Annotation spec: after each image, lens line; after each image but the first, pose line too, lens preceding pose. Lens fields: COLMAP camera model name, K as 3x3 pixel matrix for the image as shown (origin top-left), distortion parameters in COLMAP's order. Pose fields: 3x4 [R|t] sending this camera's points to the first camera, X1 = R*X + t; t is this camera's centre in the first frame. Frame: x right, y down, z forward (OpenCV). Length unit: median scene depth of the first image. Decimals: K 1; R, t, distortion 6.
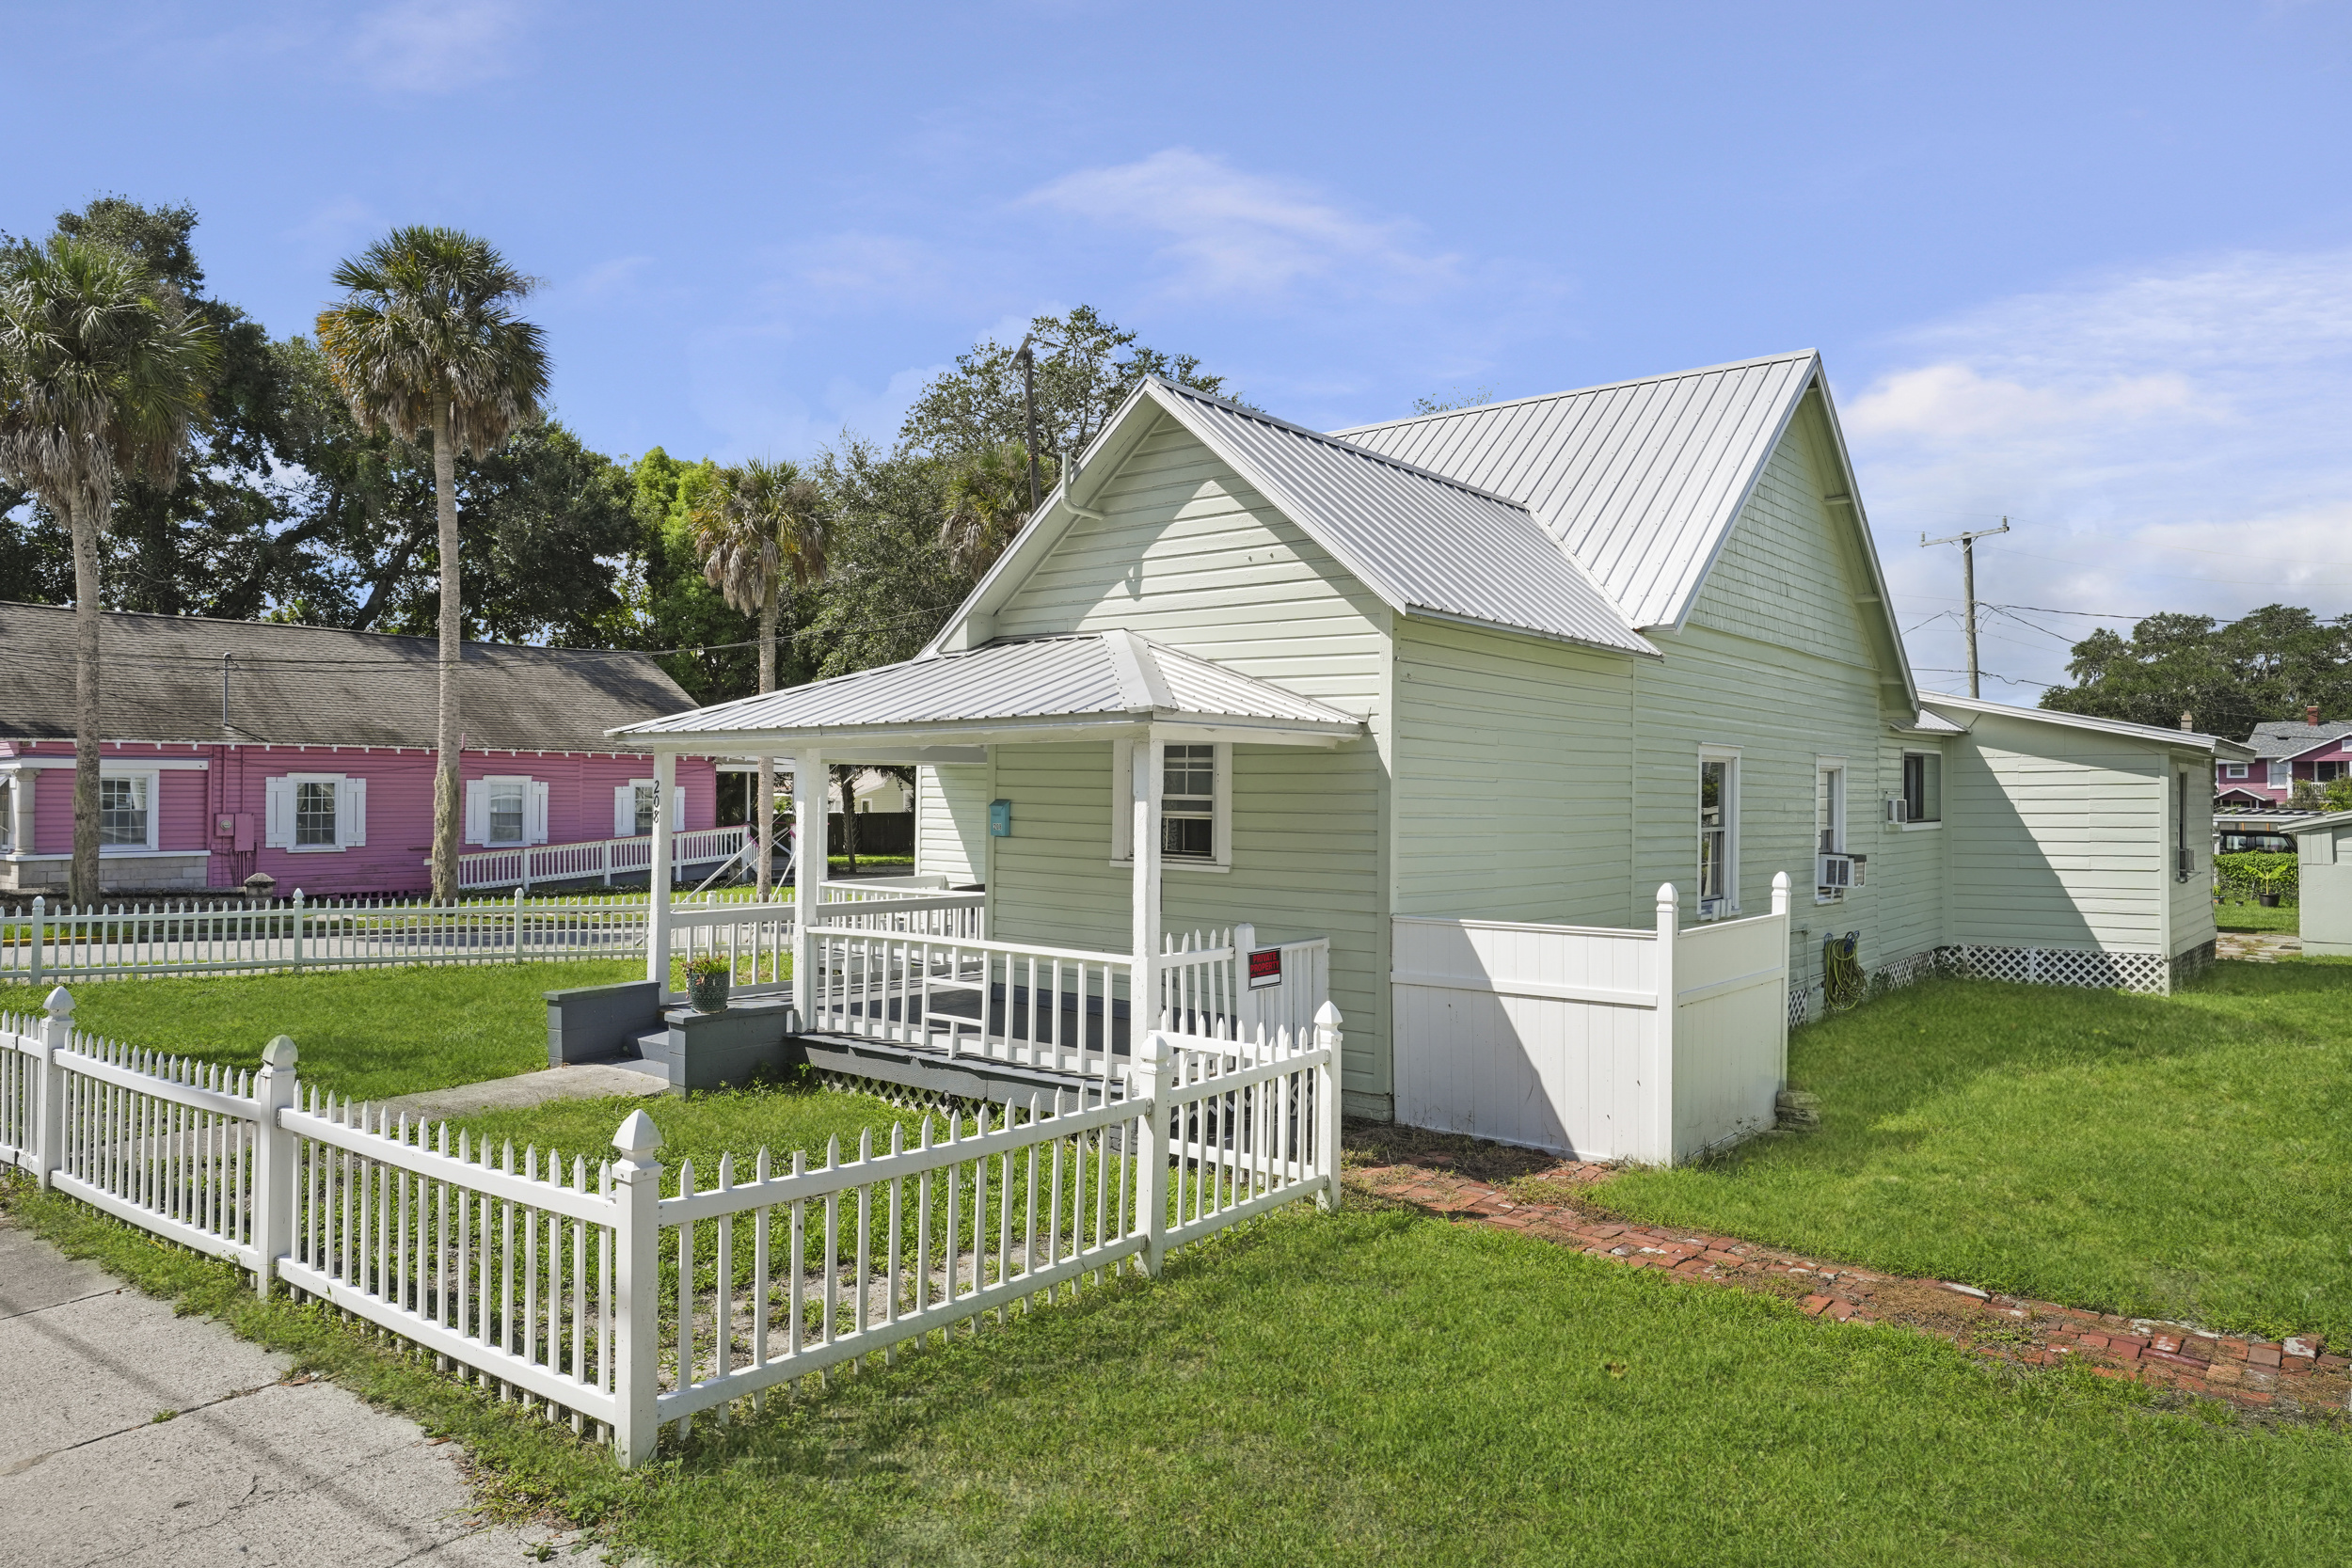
lens RADIAL K [[1496.1, 0, 1176.0], [0, 1496.1, 784.0], [0, 0, 1]] dist [-0.005906, -0.000709]
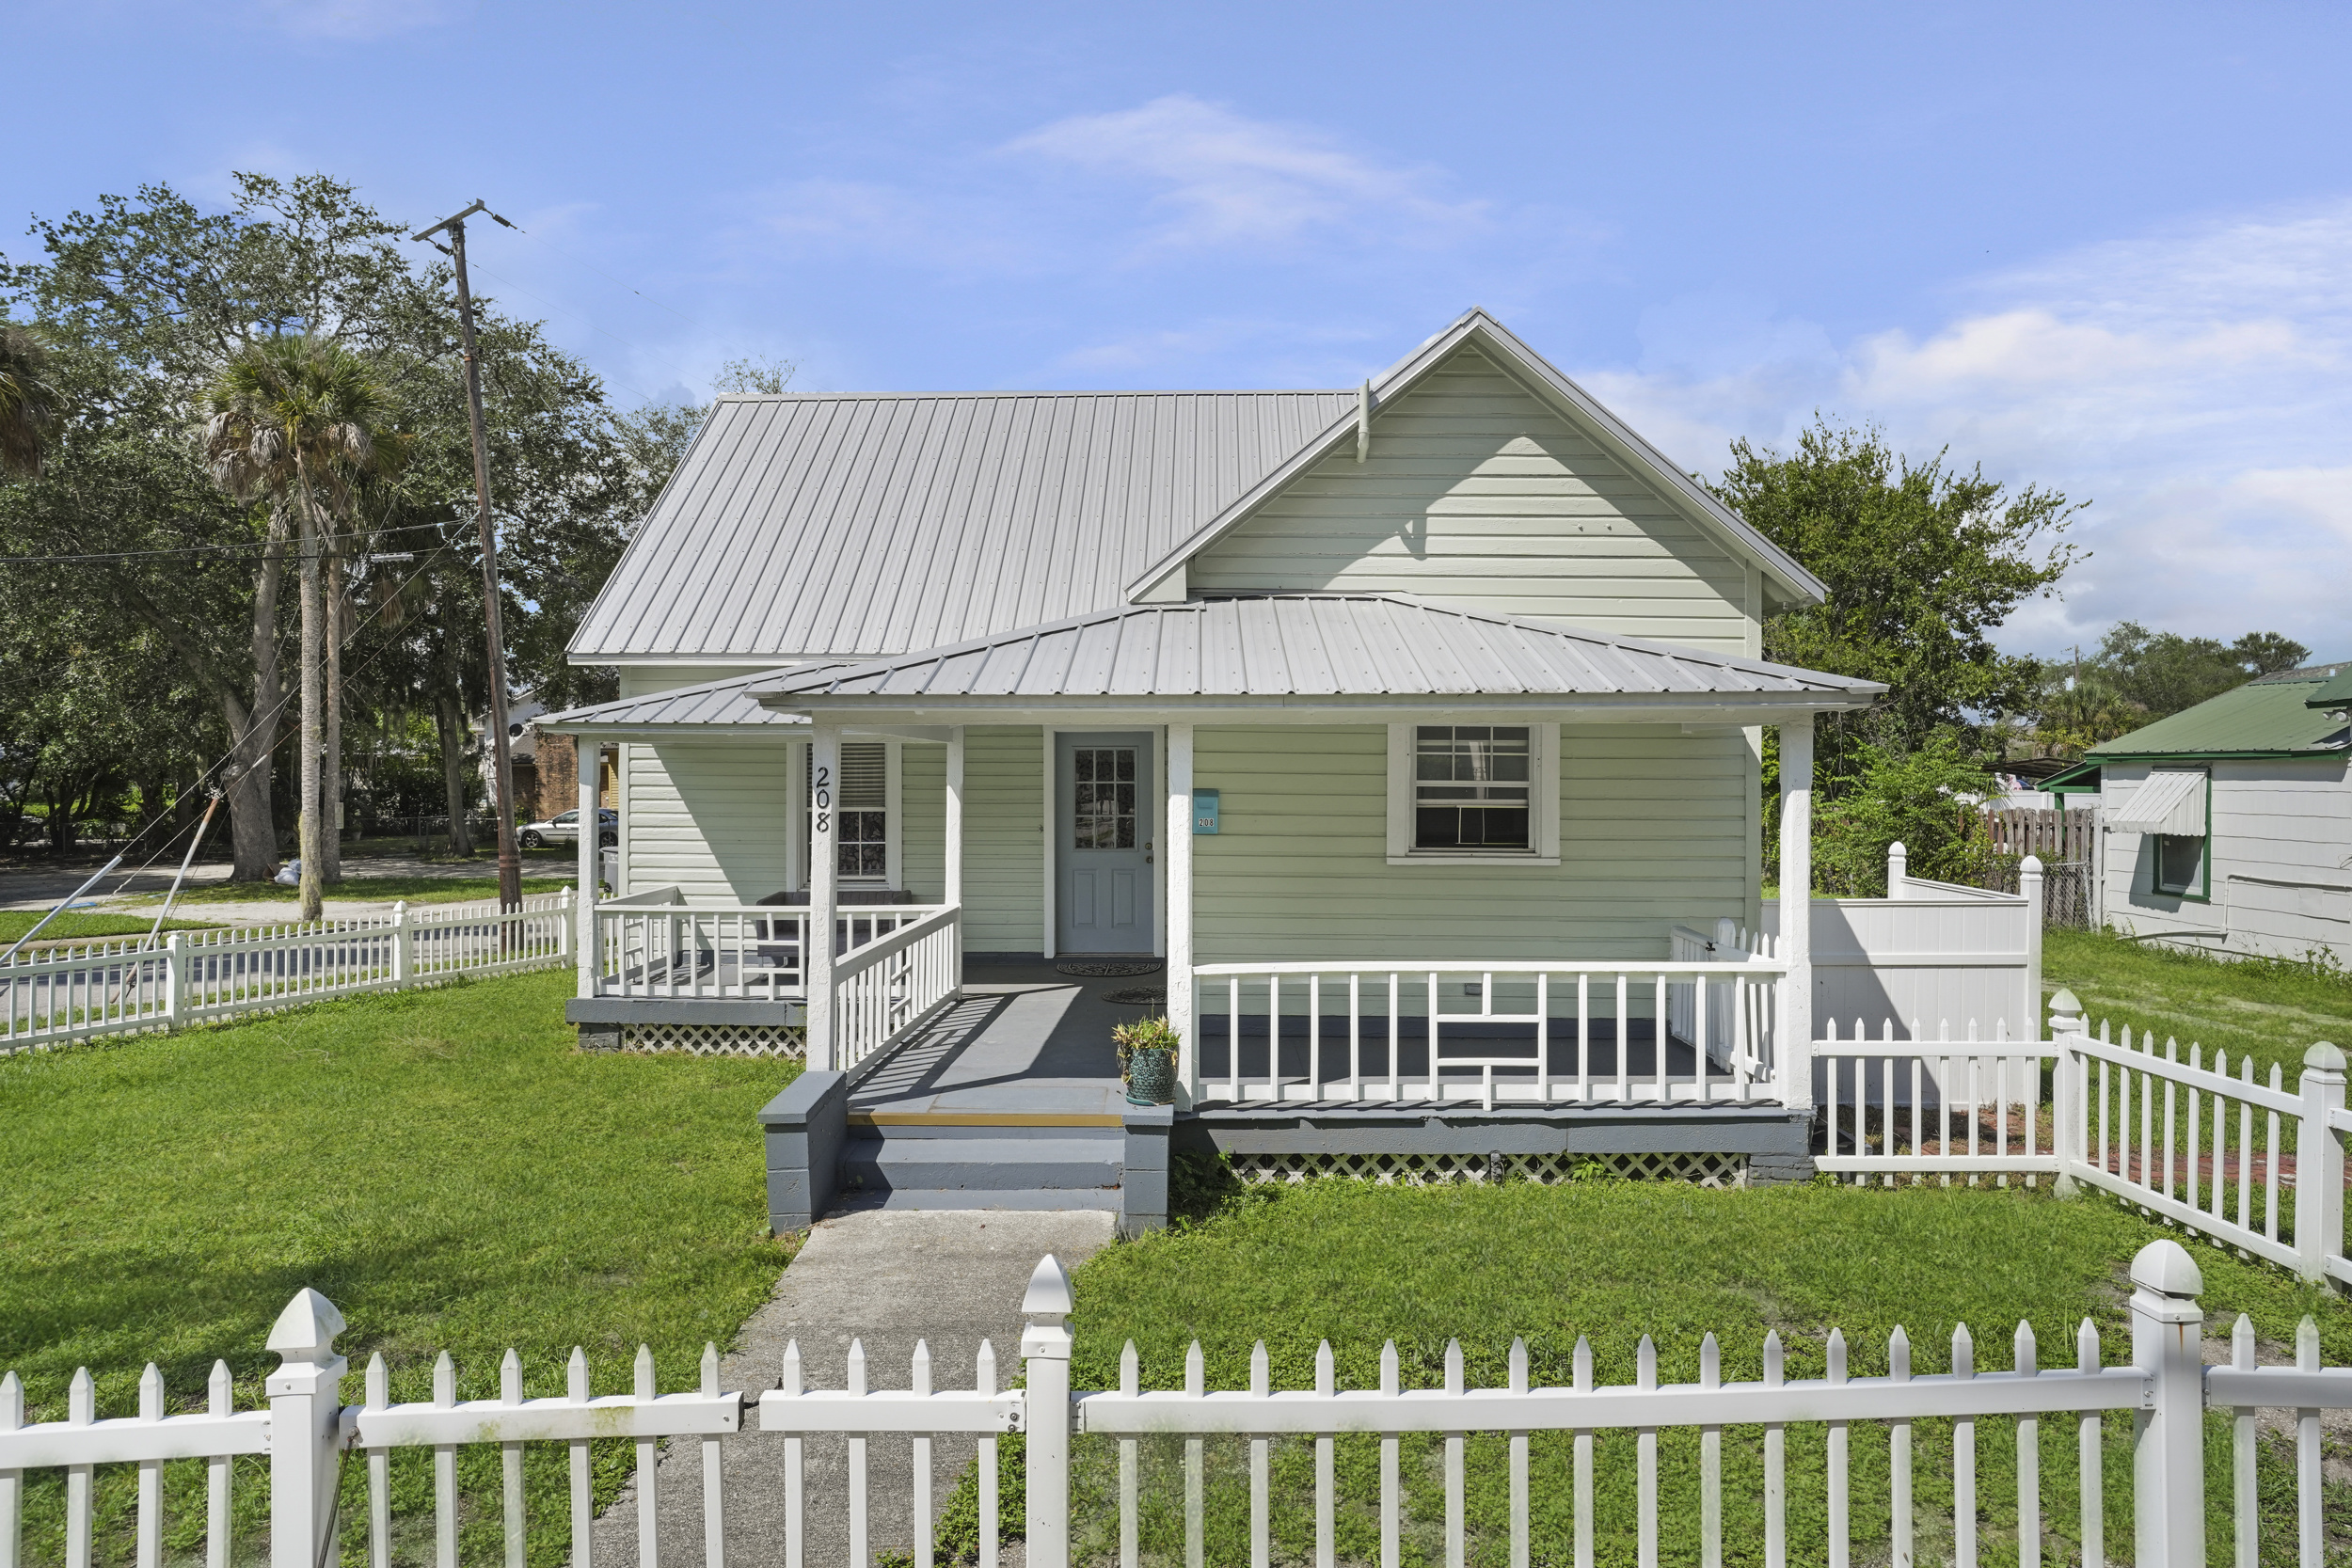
lens RADIAL K [[1424.6, 0, 1176.0], [0, 1424.6, 784.0], [0, 0, 1]] dist [-0.052811, -0.001430]
pose [[0.778649, -0.012719, 0.627331, -0.675789], [0.001490, 0.999829, 0.018423, -0.007543], [-0.627458, -0.013411, 0.778535, 0.450896]]
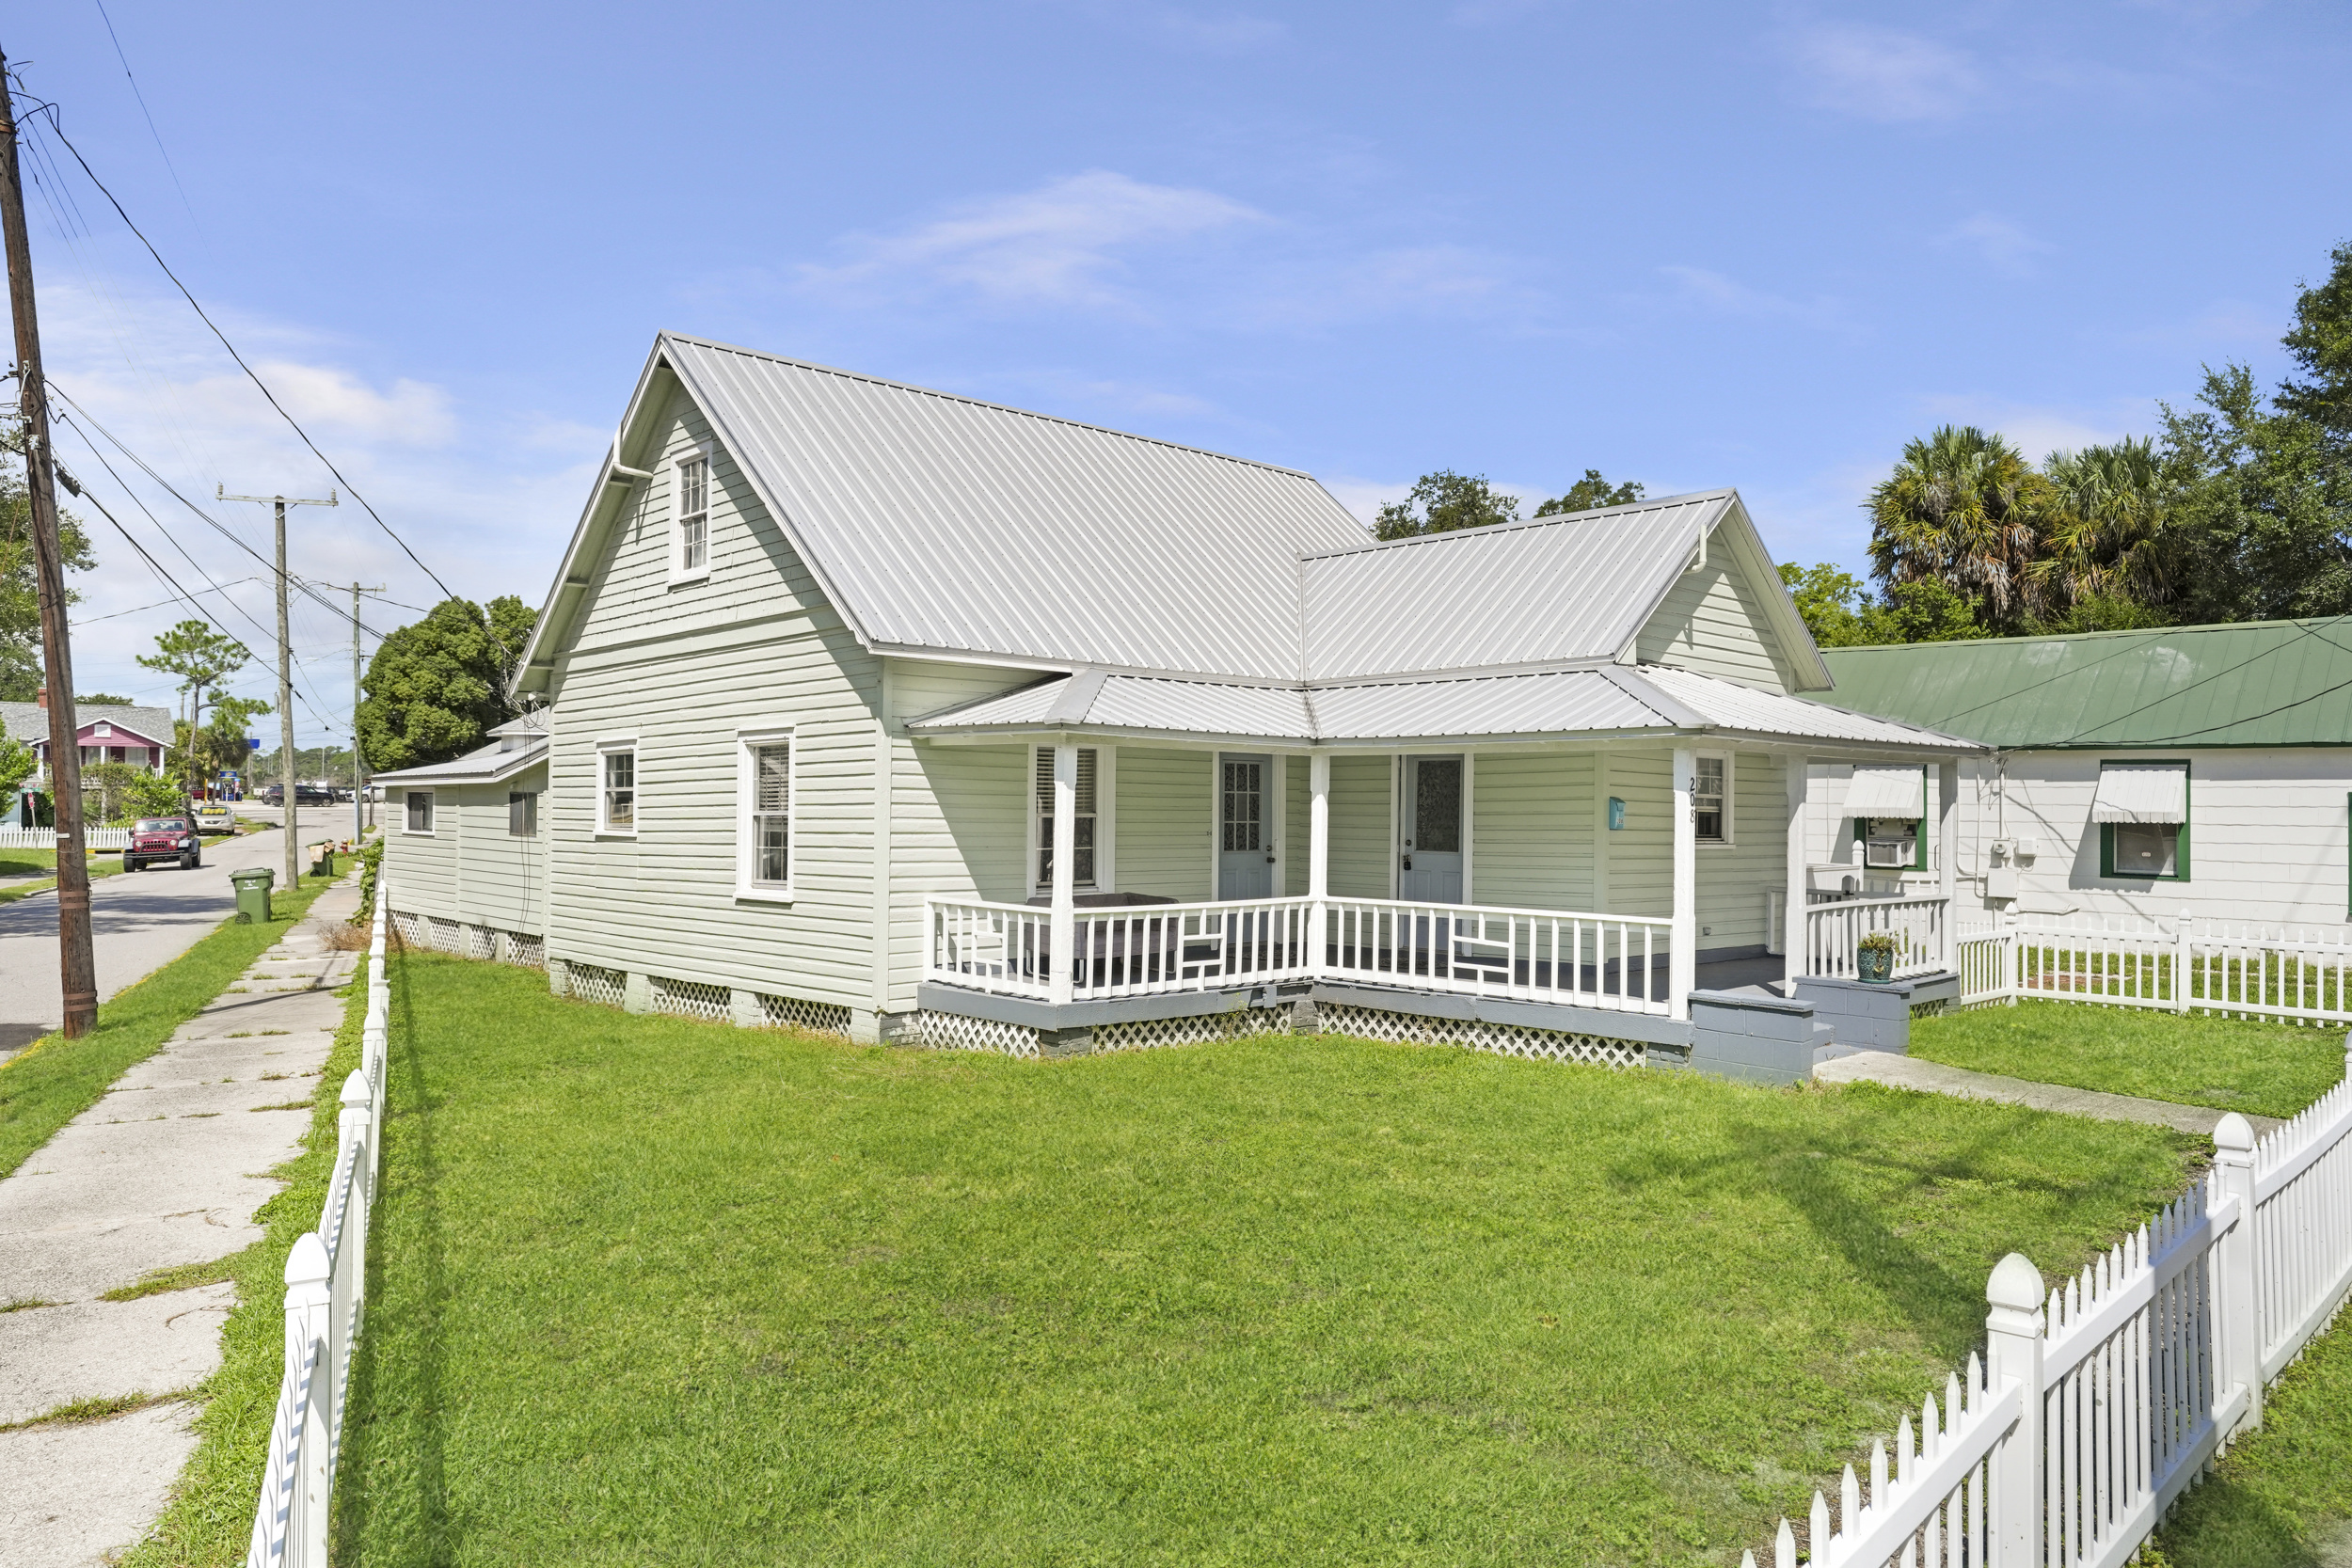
lens RADIAL K [[1549.3, 0, 1176.0], [0, 1549.3, 784.0], [0, 0, 1]] dist [-0.038579, -0.000339]
pose [[0.113190, 0.005911, 0.993556, -1.460360], [-0.019155, 0.999809, -0.003766, 0.012532], [-0.993389, -0.018605, 0.113282, 1.323531]]
